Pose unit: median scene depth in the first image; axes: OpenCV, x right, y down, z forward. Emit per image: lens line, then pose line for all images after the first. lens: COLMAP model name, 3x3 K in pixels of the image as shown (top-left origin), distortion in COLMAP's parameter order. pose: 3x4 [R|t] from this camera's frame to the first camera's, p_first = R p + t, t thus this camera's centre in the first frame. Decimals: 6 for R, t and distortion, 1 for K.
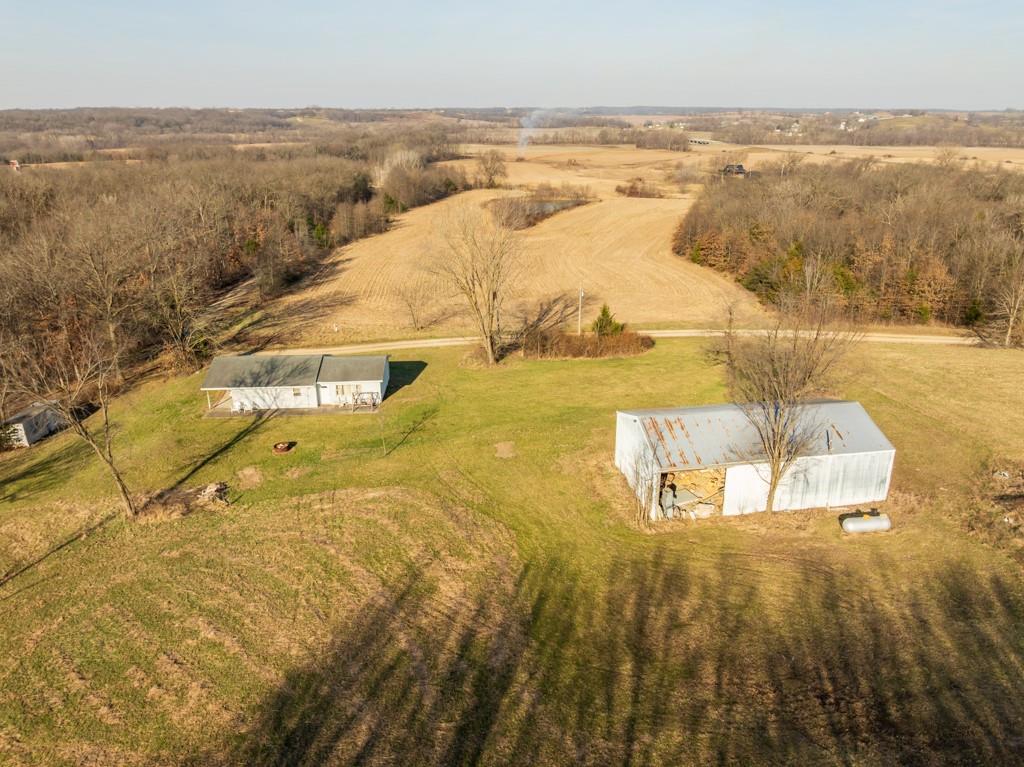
lens RADIAL K [[747.7, 0, 515.3], [0, 747.7, 336.3], [0, 0, 1]] dist [-0.040242, 0.001130]
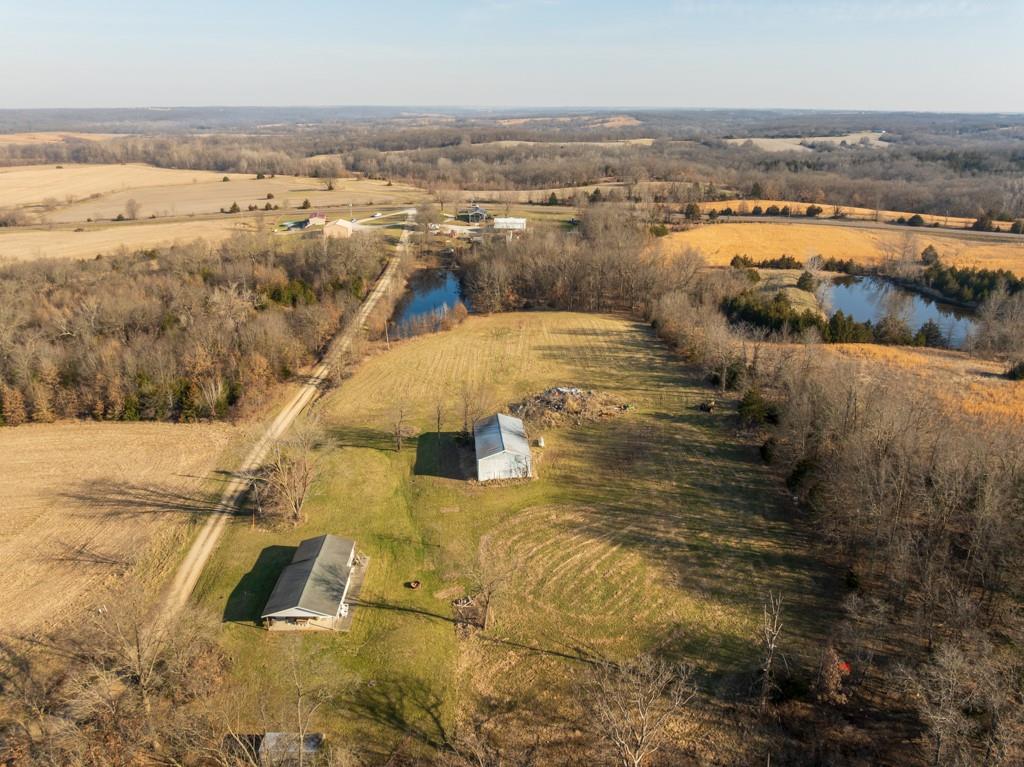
lens RADIAL K [[747.7, 0, 515.3], [0, 747.7, 336.3], [0, 0, 1]] dist [-0.040242, 0.001130]
pose [[0.041727, -0.295084, 0.954560, -1.916451], [0.286879, 0.918701, 0.271458, -0.829196], [-0.957058, 0.262516, 0.122988, 0.485184]]
